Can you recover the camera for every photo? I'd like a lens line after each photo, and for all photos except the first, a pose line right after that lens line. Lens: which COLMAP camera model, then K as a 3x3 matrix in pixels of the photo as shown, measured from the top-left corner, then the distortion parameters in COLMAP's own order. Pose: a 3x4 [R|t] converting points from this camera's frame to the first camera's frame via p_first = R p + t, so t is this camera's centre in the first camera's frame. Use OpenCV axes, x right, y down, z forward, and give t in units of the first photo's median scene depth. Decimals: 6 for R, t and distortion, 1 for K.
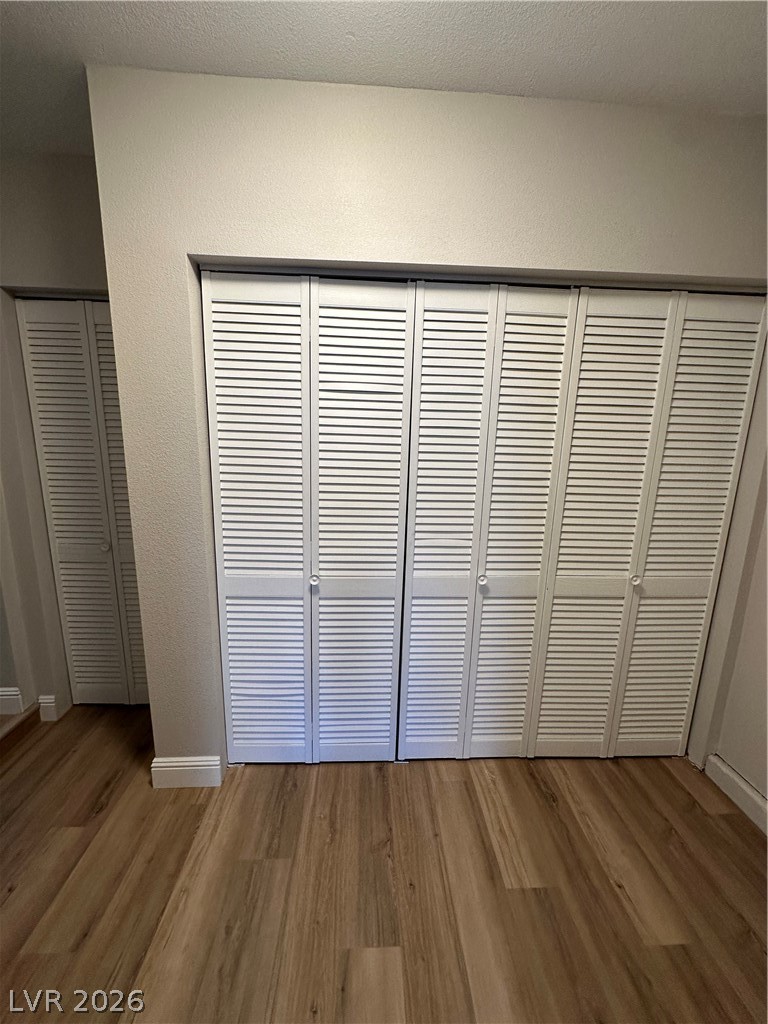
lens RADIAL K [[406.0, 0, 383.3], [0, 406.0, 514.0], [0, 0, 1]] dist [-0.004152, -0.000464]
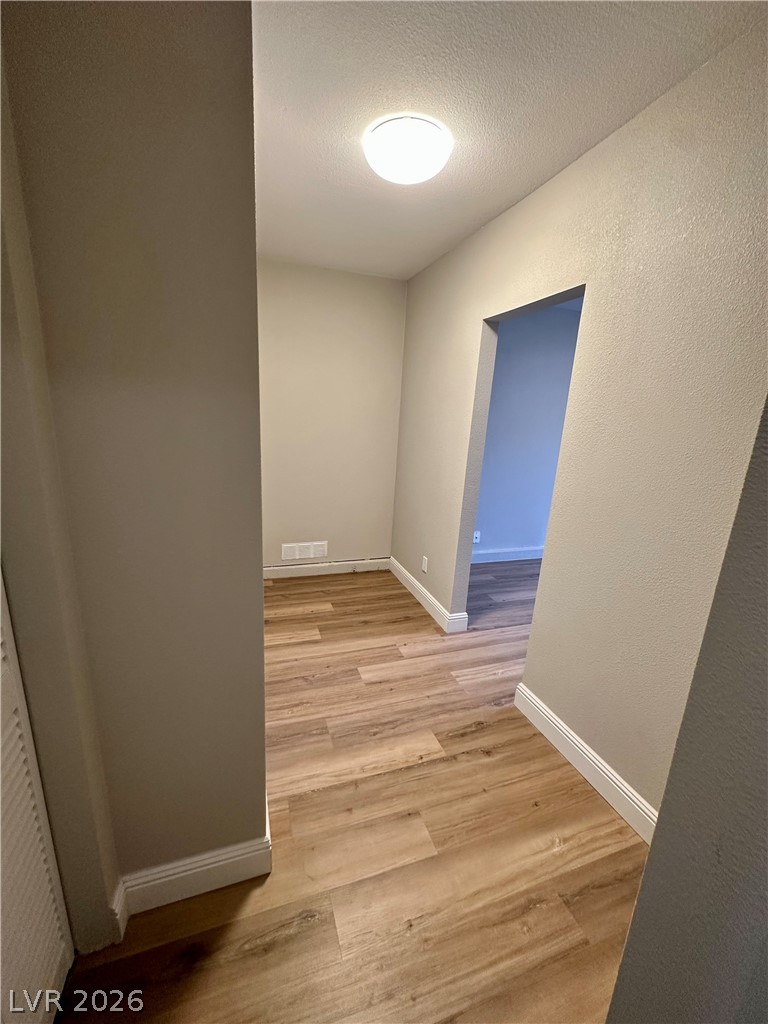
lens RADIAL K [[406.0, 0, 383.4], [0, 406.0, 512.8], [0, 0, 1]] dist [-0.004152, -0.000464]
pose [[-0.282094, -0.267056, 0.921468, -1.511541], [0.120827, 0.942939, 0.310268, -0.249150], [-0.951748, 0.198863, -0.233730, 1.090078]]
